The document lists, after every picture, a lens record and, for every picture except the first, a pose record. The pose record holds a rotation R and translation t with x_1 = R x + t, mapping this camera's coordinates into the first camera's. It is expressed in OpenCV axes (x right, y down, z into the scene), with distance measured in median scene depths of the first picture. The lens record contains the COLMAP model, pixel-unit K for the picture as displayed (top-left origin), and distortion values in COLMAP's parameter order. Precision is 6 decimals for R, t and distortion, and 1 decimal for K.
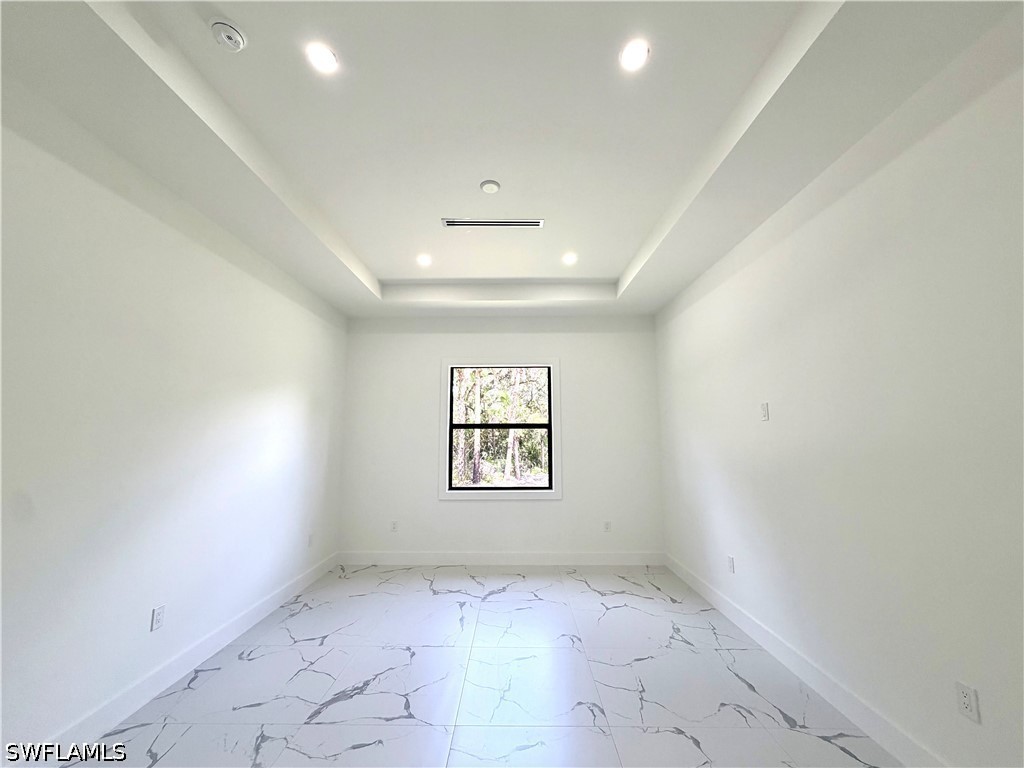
lens RADIAL K [[408.7, 0, 507.1], [0, 408.7, 388.2], [0, 0, 1]] dist [0.000028, 0.000114]
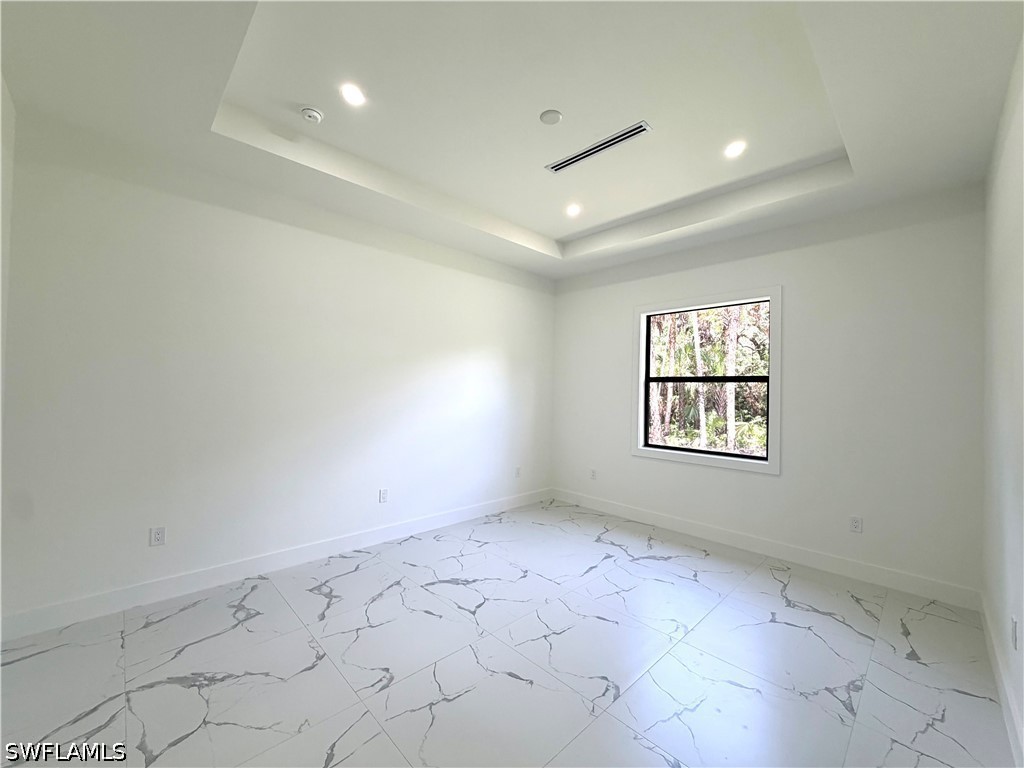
lens RADIAL K [[408.7, 0, 509.4], [0, 408.7, 389.9], [0, 0, 1]] dist [0.000028, 0.000114]
pose [[0.702051, 0.016289, -0.711940, 0.381726], [0.063684, 0.994297, 0.085549, 0.020902], [0.709273, -0.105399, 0.697010, 0.158304]]
